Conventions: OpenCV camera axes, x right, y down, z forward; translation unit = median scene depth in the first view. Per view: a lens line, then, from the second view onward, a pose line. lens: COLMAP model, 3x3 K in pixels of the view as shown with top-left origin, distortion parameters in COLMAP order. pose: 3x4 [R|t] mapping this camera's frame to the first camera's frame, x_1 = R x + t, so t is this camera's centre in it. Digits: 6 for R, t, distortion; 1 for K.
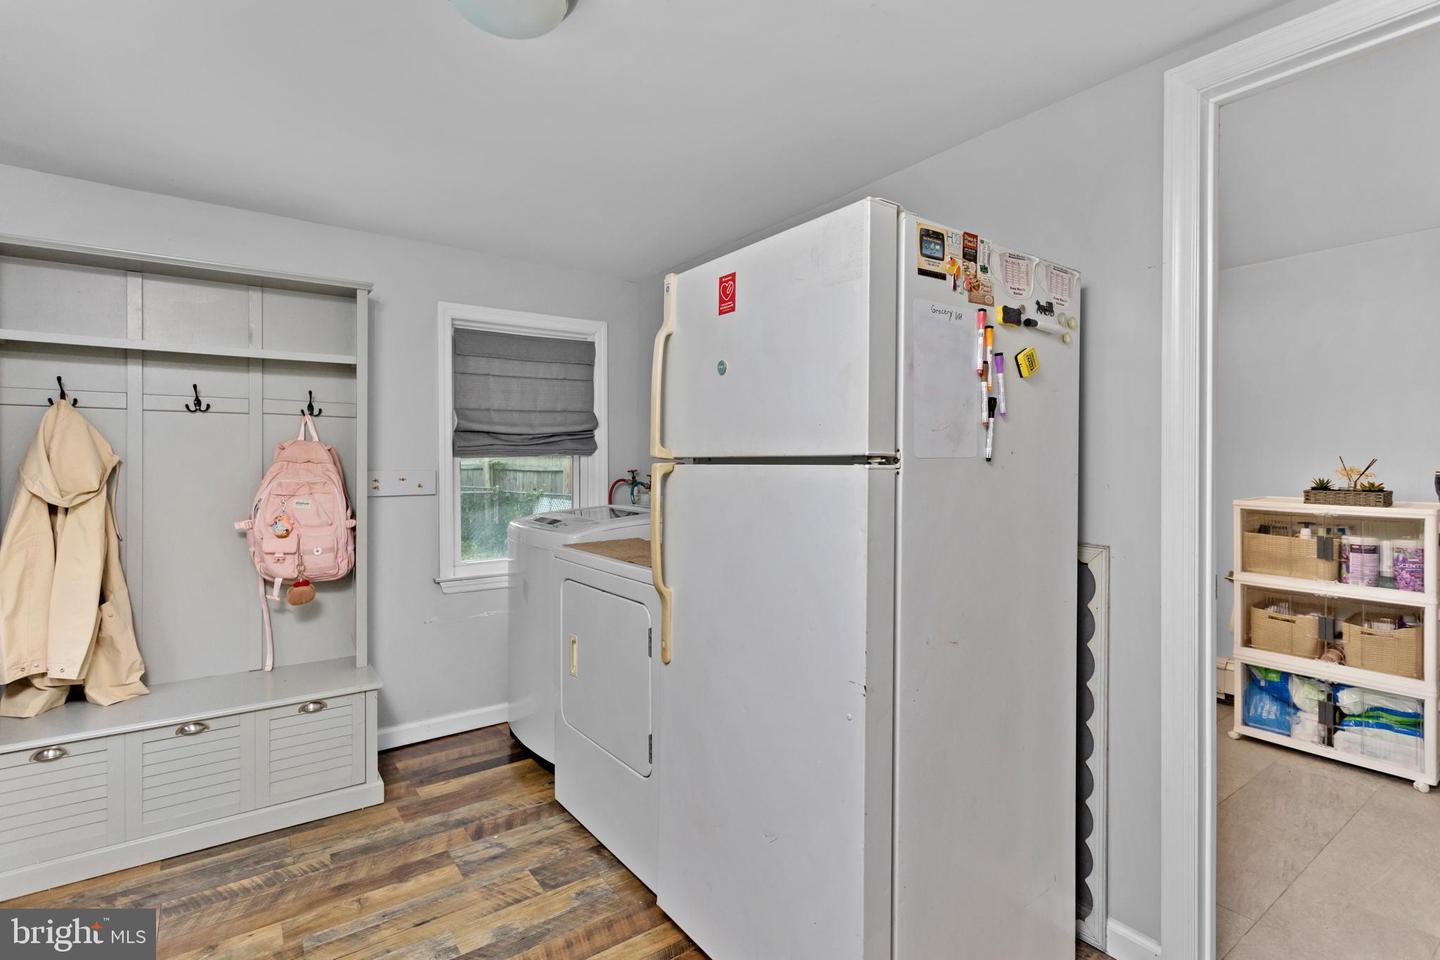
lens RADIAL K [[681.0, 0, 737.5], [0, 681.0, 457.2], [0, 0, 1]] dist [-0.003861, 0.002037]
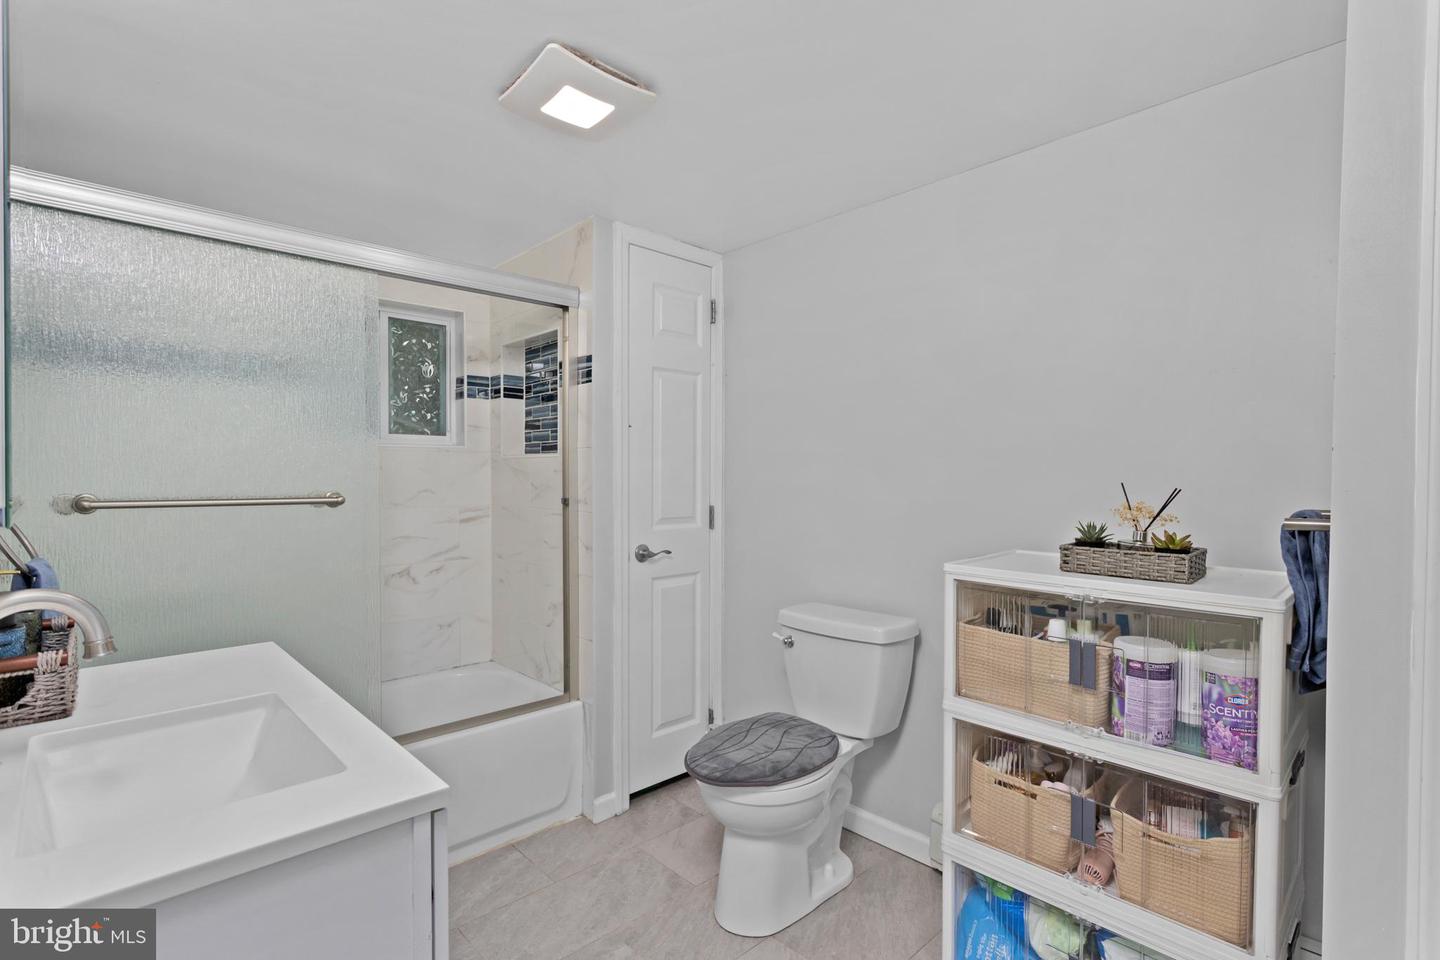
lens RADIAL K [[681.0, 0, 715.4], [0, 681.0, 490.5], [0, 0, 1]] dist [-0.003861, 0.002037]
pose [[0.993218, -0.000675, 0.116268, 0.492460], [-0.001720, 0.999789, 0.020491, -0.005755], [-0.116258, -0.020551, 0.993006, 0.490095]]
